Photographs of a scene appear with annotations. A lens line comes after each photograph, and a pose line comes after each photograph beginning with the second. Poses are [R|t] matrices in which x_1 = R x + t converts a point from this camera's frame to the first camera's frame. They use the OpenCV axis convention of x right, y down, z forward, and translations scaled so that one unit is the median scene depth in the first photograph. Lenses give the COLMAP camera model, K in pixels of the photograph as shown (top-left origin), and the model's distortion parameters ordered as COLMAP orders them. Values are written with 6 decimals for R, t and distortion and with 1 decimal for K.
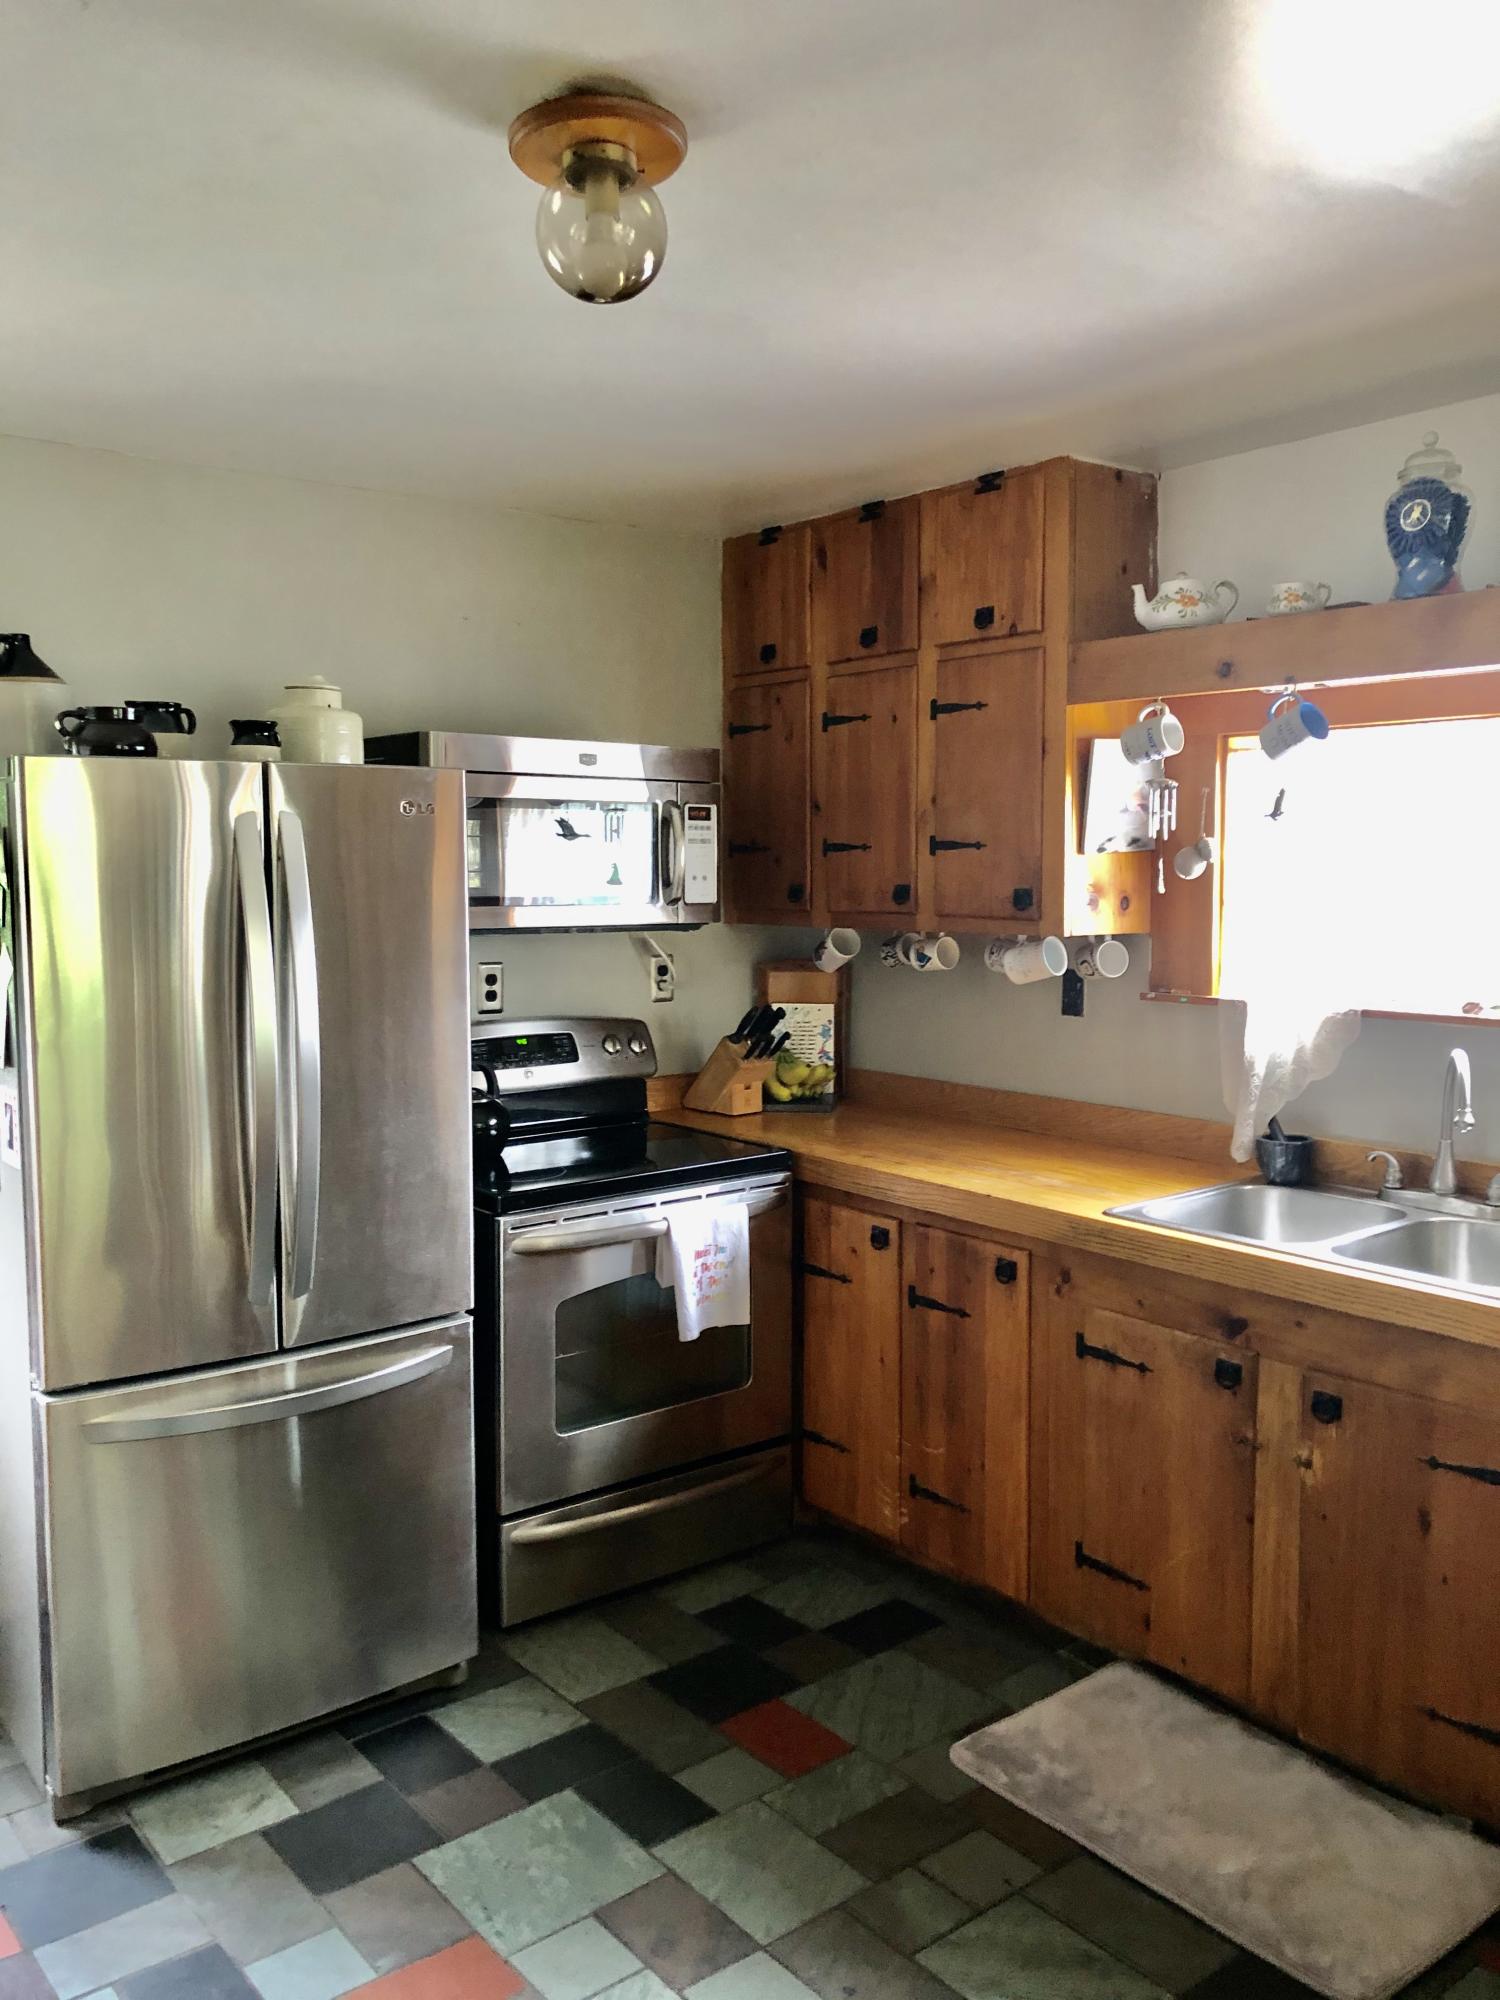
lens RADIAL K [[1636.9, 0, 774.2], [0, 1636.9, 983.3], [0, 0, 1]] dist [0.064361, -0.073842]
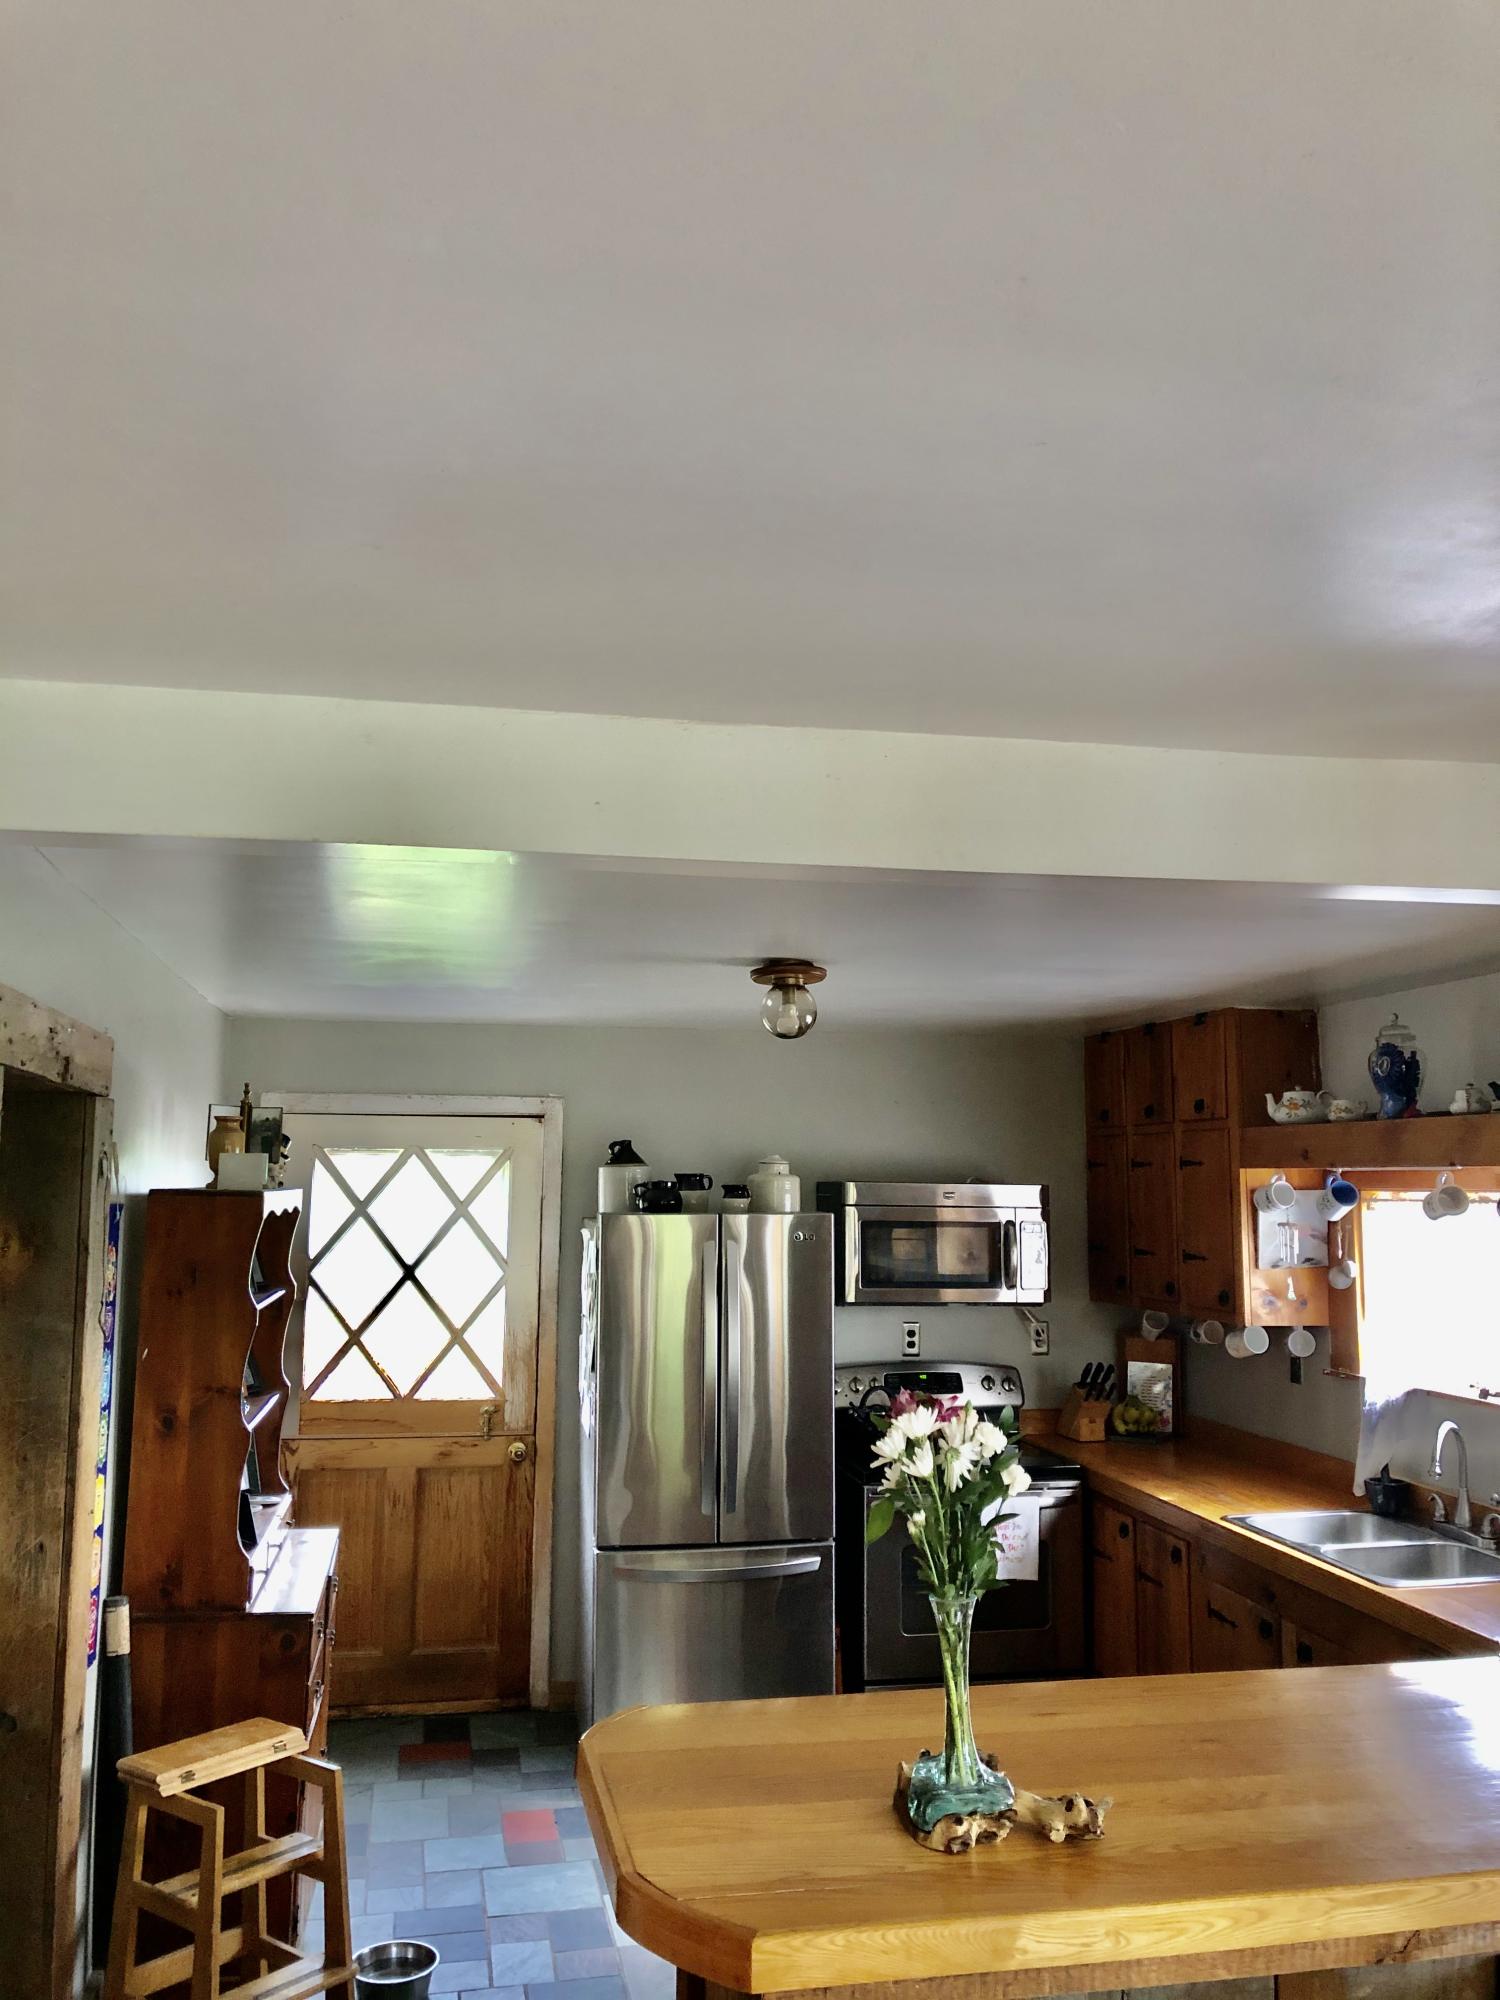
lens RADIAL K [[1659.1, 0, 745.7], [0, 1659.1, 986.3], [0, 0, 1]] dist [0.012303, -0.002652]
pose [[0.886433, -0.044776, -0.460687, 0.472648], [-0.044915, 0.982292, -0.181895, -0.036330], [0.460673, 0.181930, 0.868724, -0.536114]]
